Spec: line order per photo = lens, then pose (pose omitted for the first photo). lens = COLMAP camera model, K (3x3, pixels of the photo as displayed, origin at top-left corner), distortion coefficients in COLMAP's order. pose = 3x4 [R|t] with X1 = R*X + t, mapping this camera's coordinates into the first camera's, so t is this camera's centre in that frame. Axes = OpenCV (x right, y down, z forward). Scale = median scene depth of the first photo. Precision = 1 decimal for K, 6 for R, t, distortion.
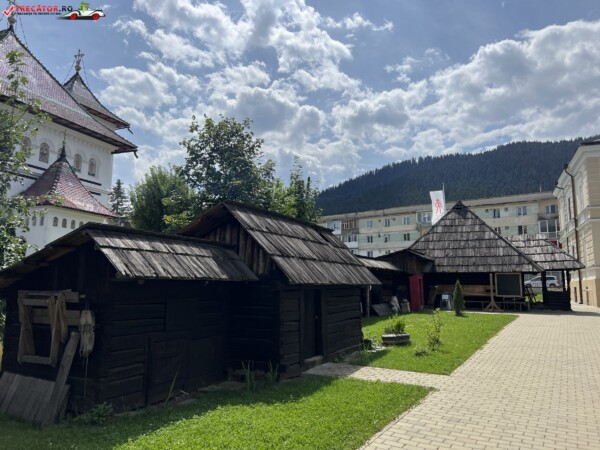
lens RADIAL K [[451.0, 0, 303.0], [0, 451.0, 223.5], [0, 0, 1]] dist [0.047345, -0.051512]
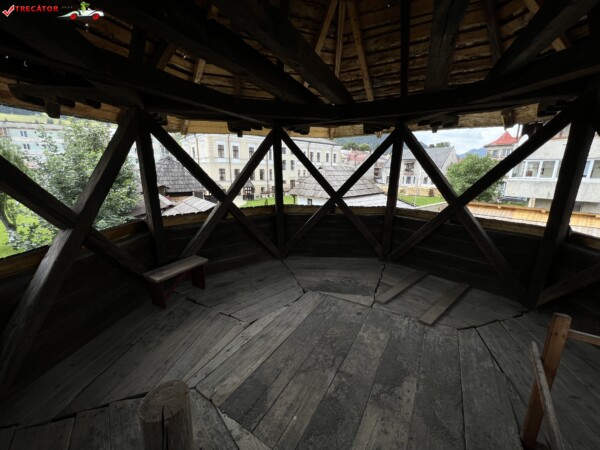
lens RADIAL K [[241.3, 0, 300.0], [0, 241.3, 225.0], [0, 0, 1]] dist [0.000413, 0.000008]
pose [[0.440534, -0.207170, 0.873504, -0.462647], [-0.129492, 0.948169, 0.290185, -0.159082], [-0.888348, -0.240948, 0.390874, -0.053419]]
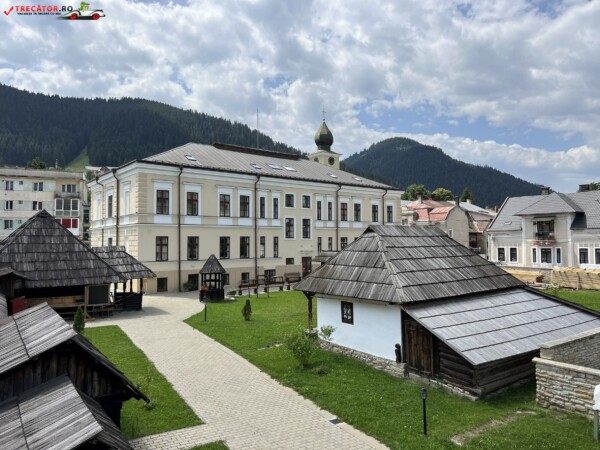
lens RADIAL K [[451.0, 0, 303.0], [0, 451.0, 223.5], [0, 0, 1]] dist [0.047345, -0.051512]
pose [[0.474997, 0.017542, 0.879813, -0.284155], [-0.115998, 0.992325, 0.042840, -0.138093], [-0.872309, -0.122405, 0.473386, 0.036210]]
